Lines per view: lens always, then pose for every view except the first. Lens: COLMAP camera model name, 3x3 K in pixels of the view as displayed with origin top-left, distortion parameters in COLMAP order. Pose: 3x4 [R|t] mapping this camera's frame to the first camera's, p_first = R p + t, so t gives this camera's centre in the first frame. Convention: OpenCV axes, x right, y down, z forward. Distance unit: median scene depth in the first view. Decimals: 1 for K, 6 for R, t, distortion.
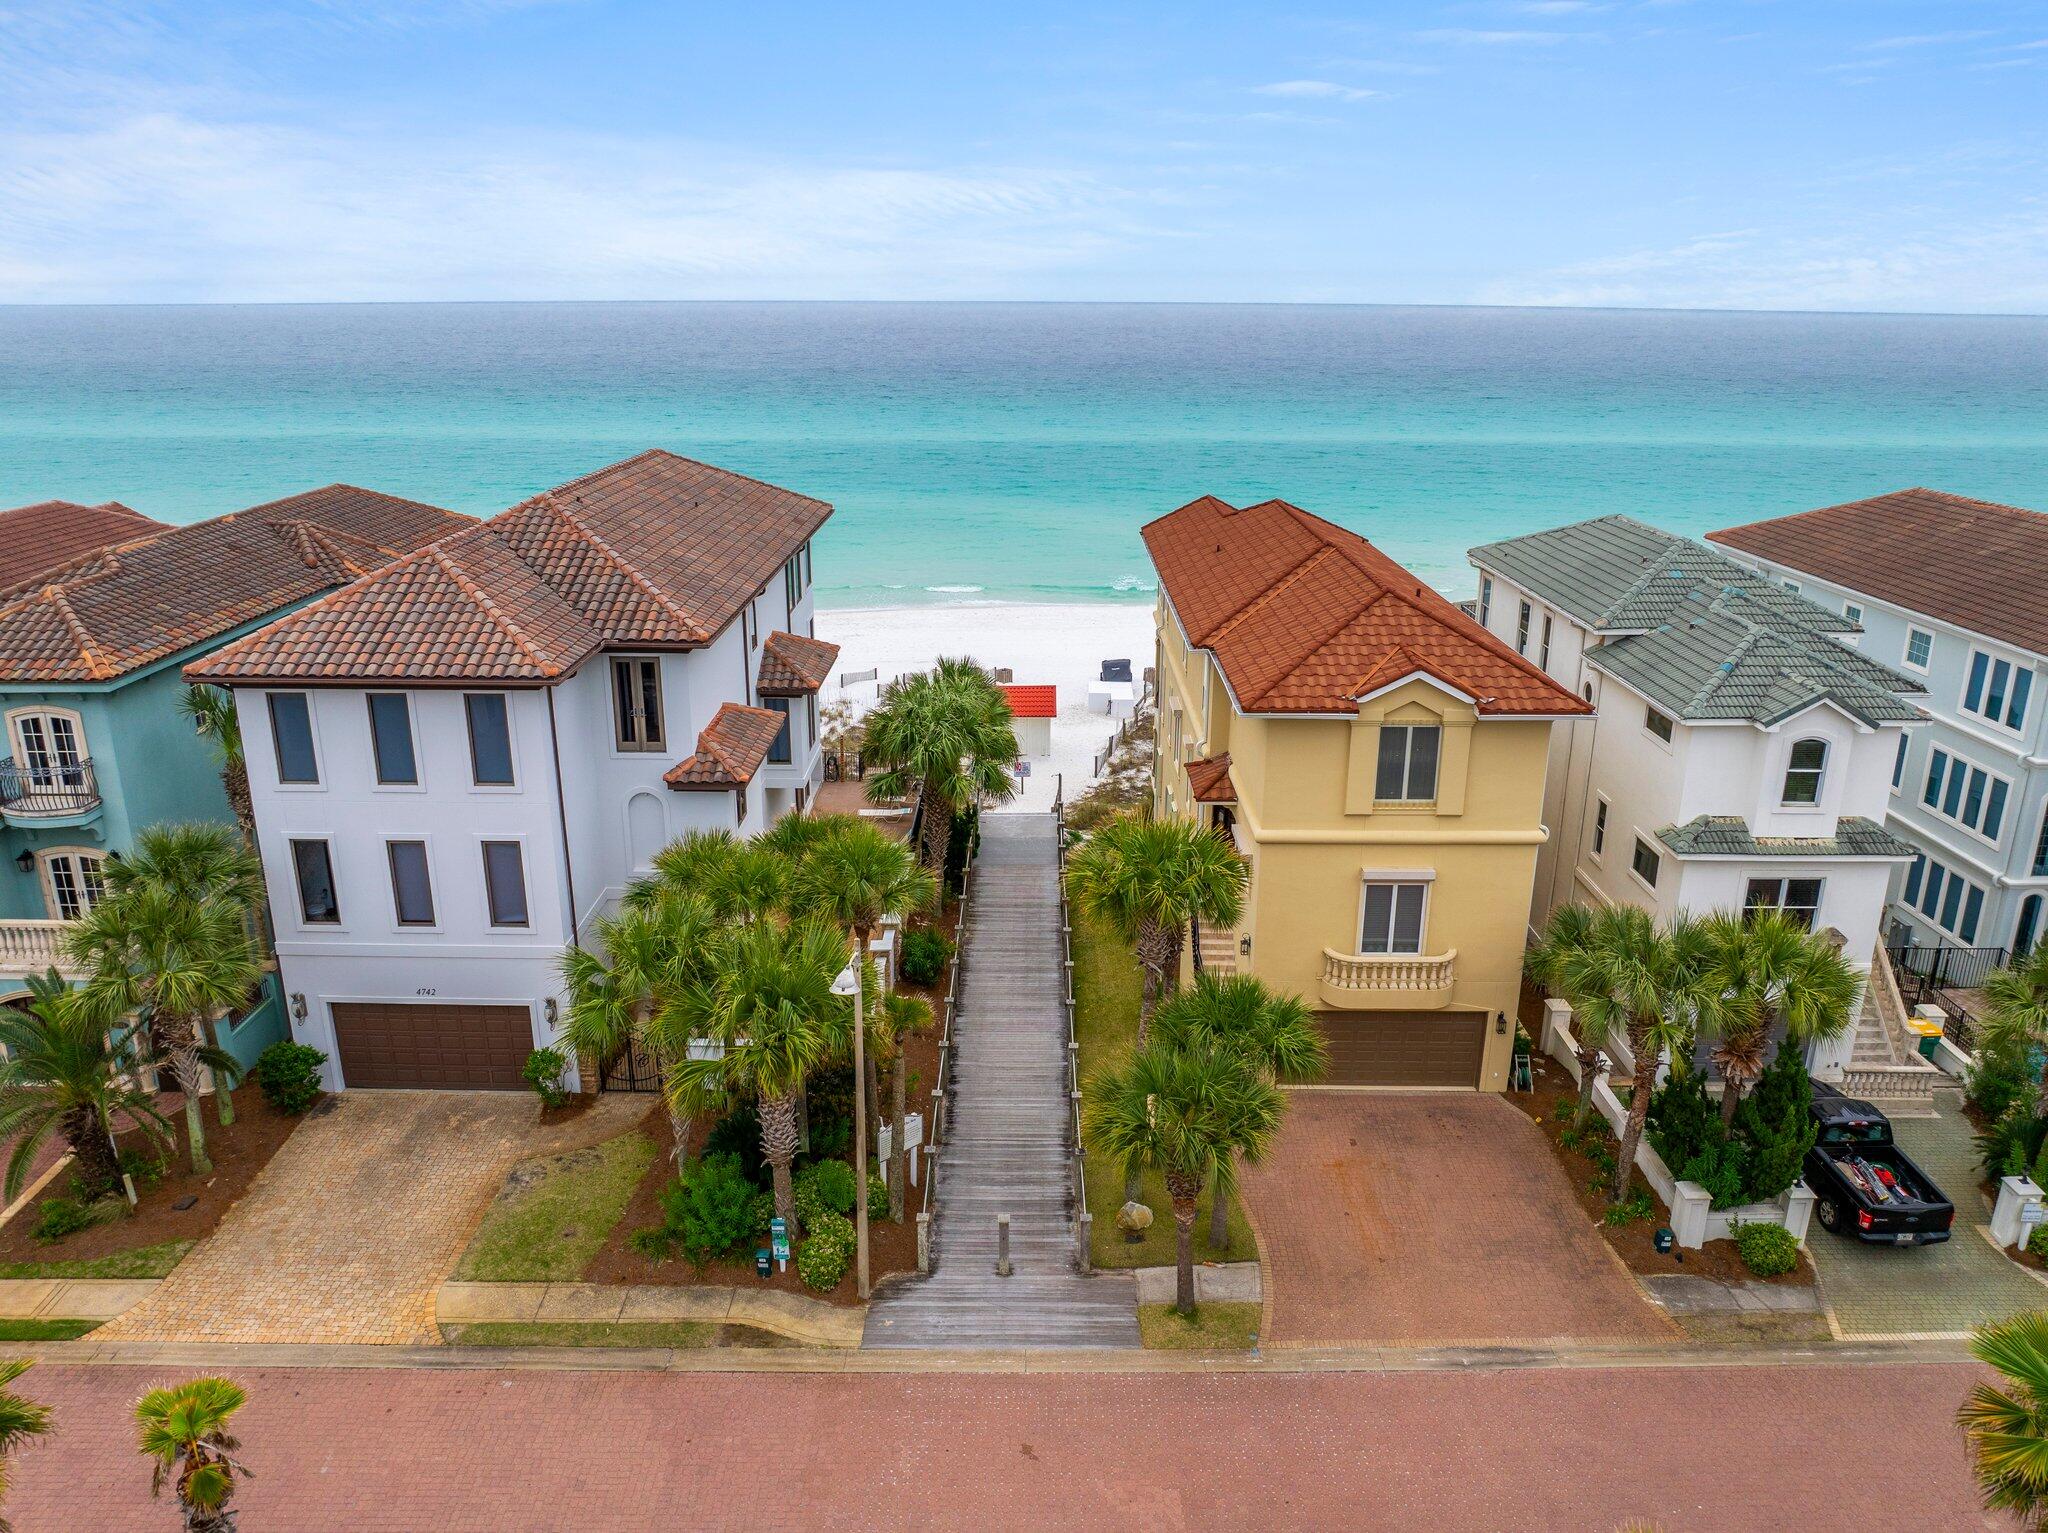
lens RADIAL K [[1438.6, 0, 1003.9], [0, 1438.6, 763.9], [0, 0, 1]] dist [-0.044870, 0.013565]
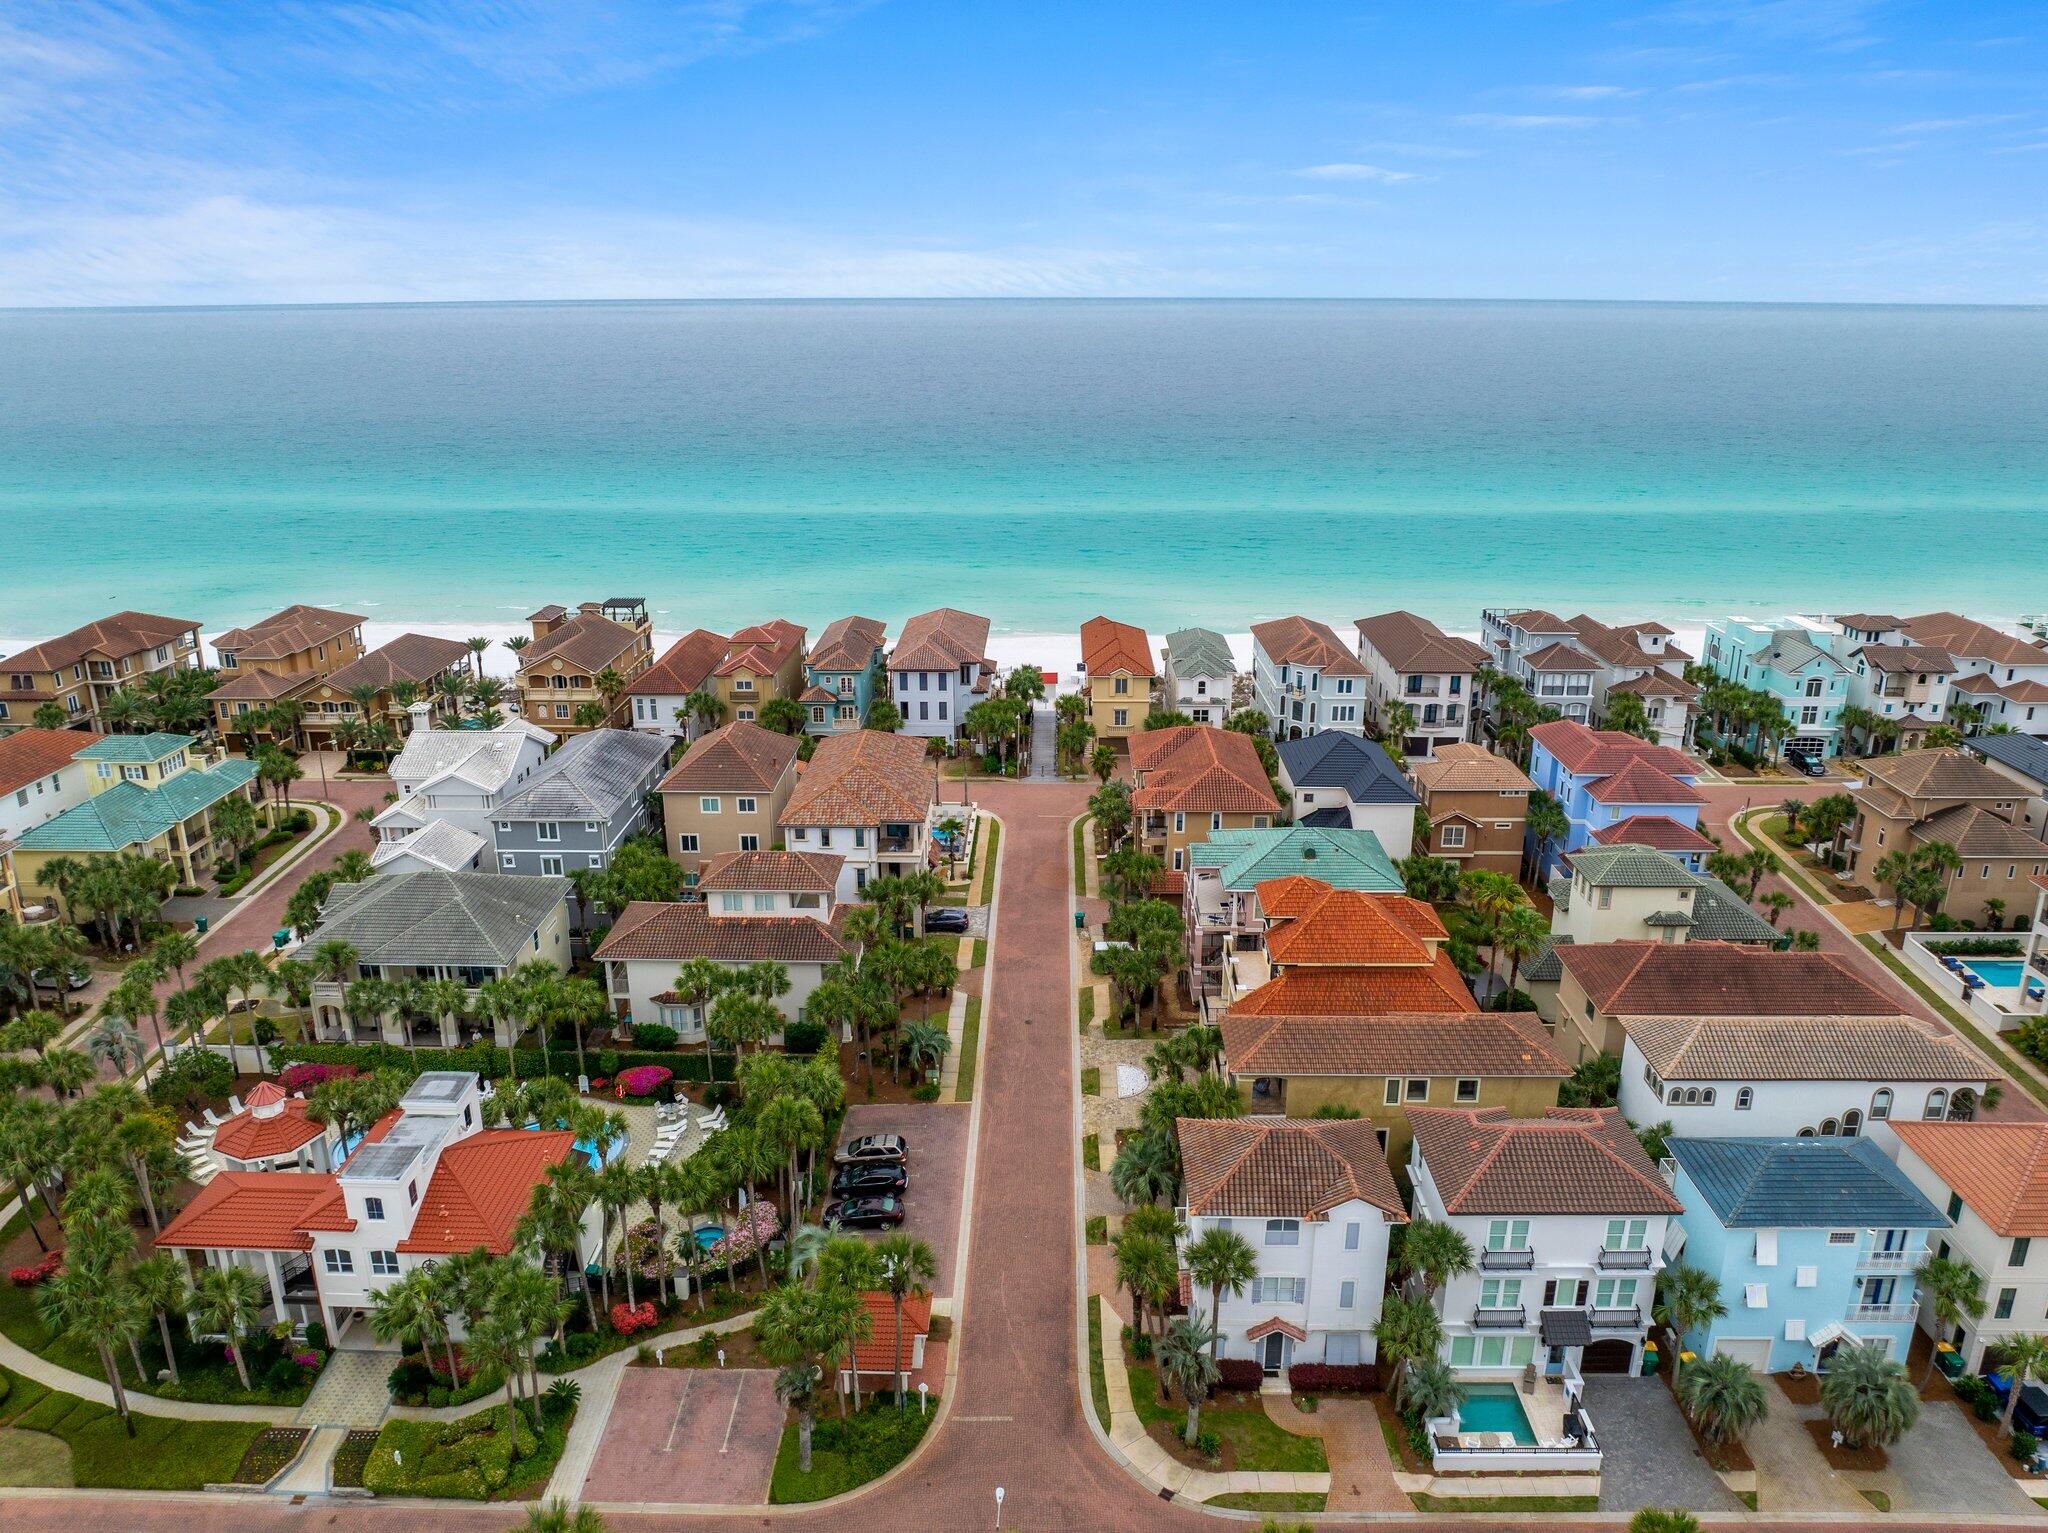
lens RADIAL K [[1438.6, 0, 1023.9], [0, 1438.6, 761.9], [0, 0, 1]] dist [-0.044870, 0.013565]
pose [[0.999925, -0.000340, -0.012273, -0.003750], [0.000539, 0.999869, 0.016179, 0.181190], [0.012265, -0.016185, 0.999794, -4.018191]]
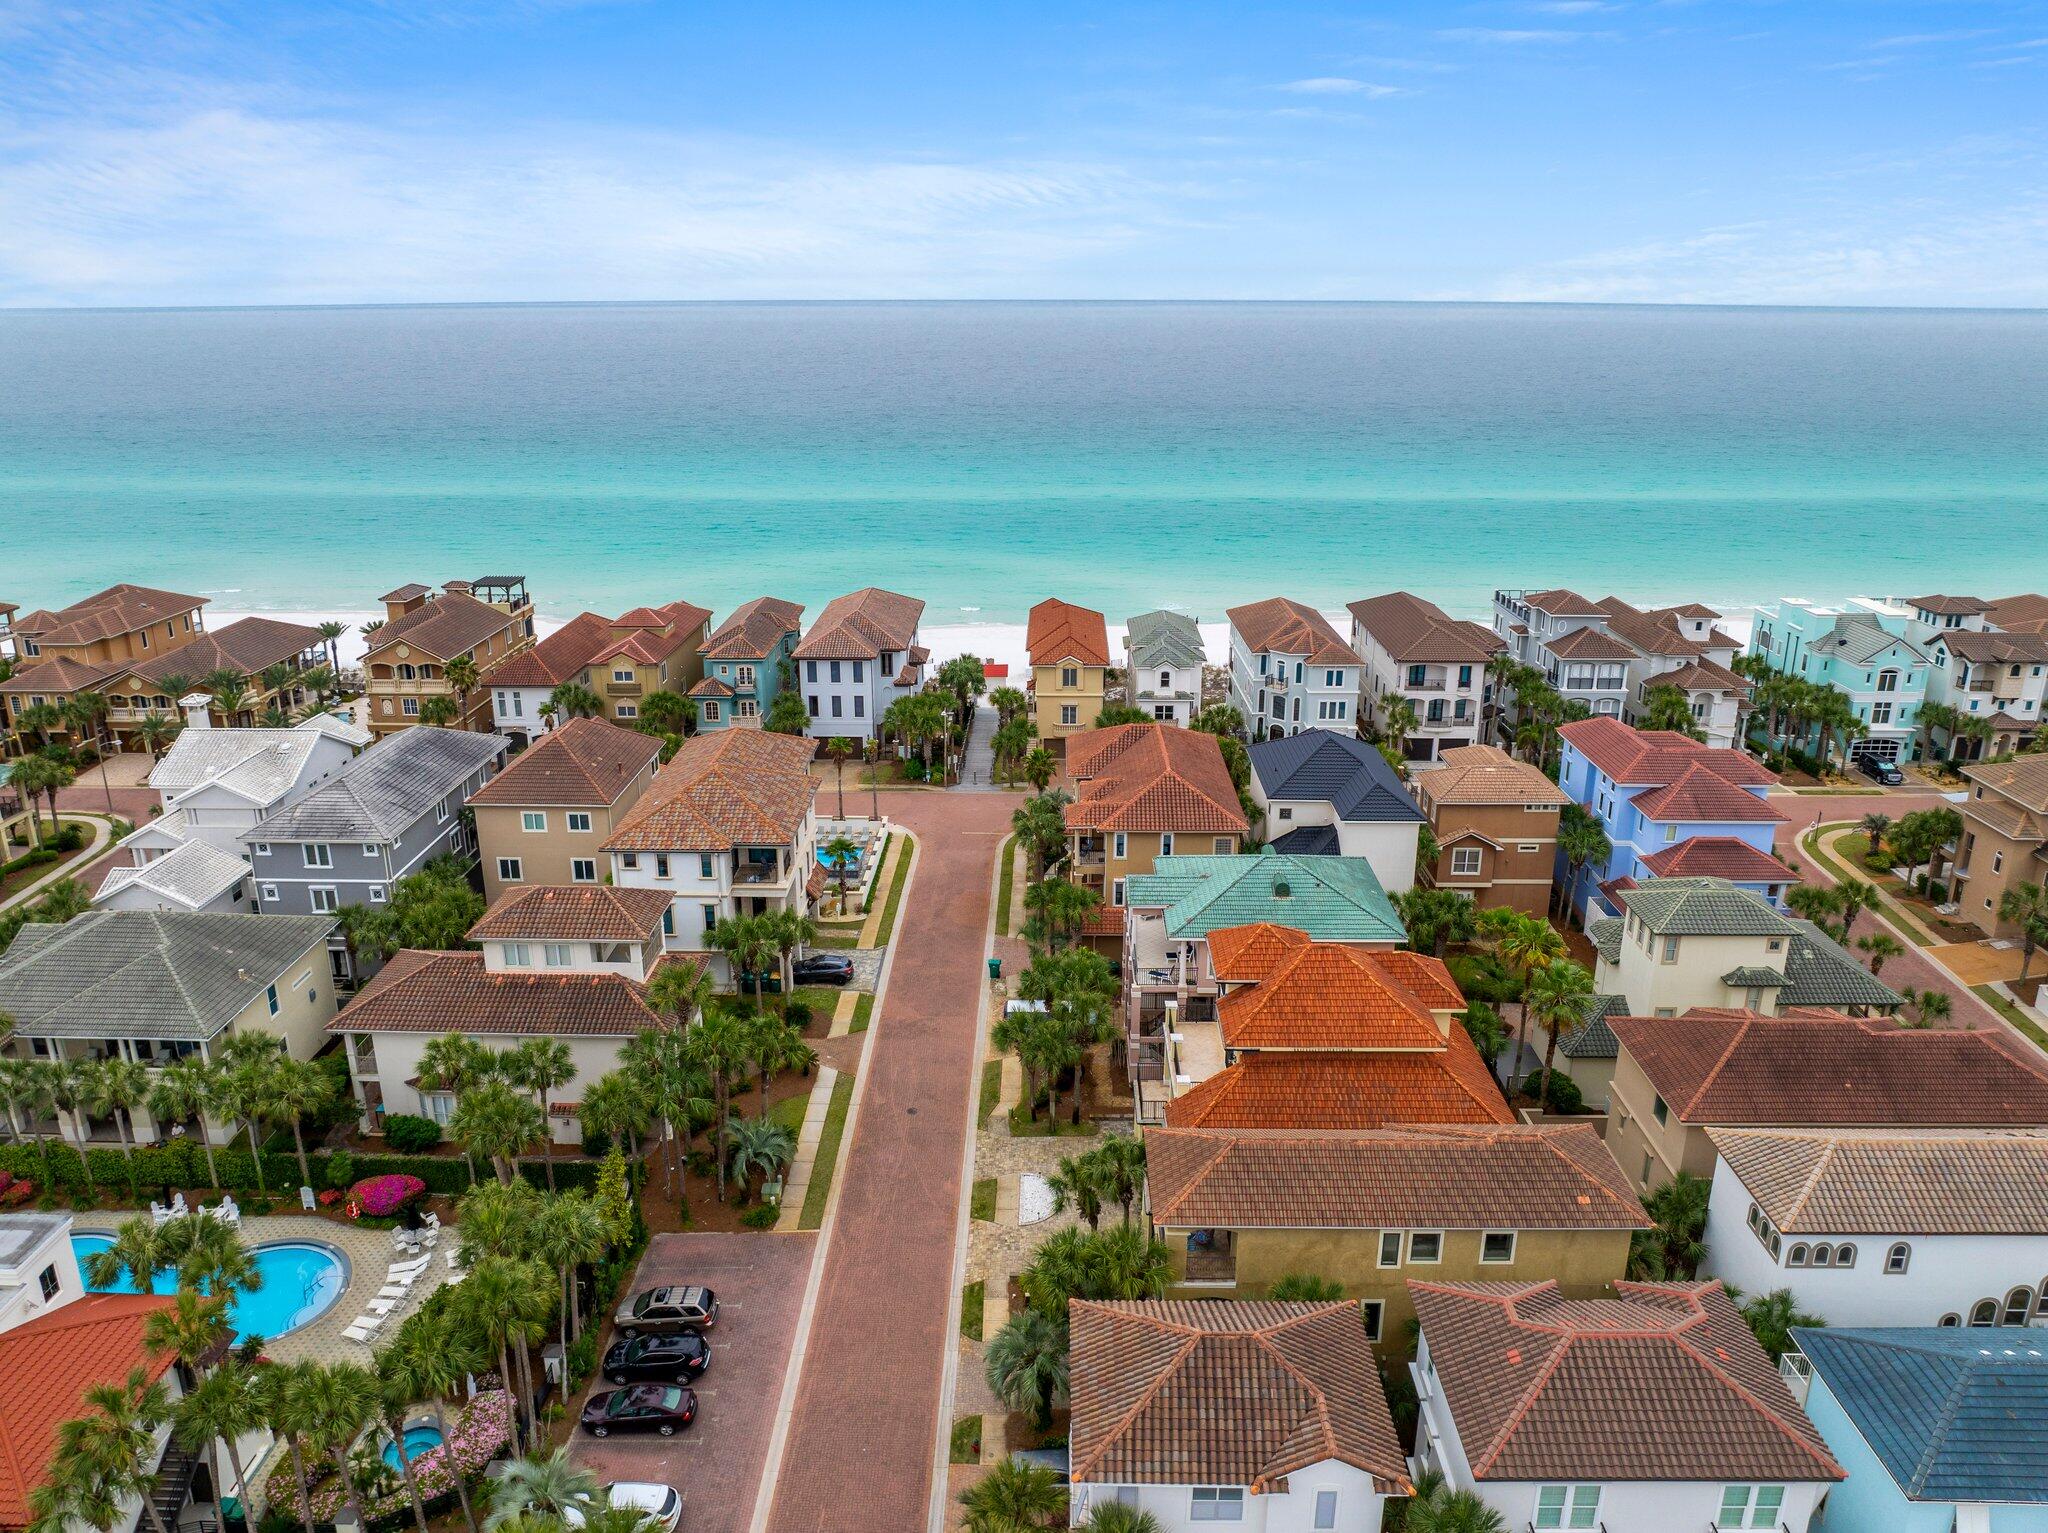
lens RADIAL K [[1438.6, 0, 1024.2], [0, 1438.6, 755.5], [0, 0, 1]] dist [-0.044870, 0.013565]
pose [[0.999935, 0.000922, -0.011395, 0.187987], [-0.000808, 0.999950, 0.010006, 0.185764], [0.011403, -0.009996, 0.999885, -3.239483]]
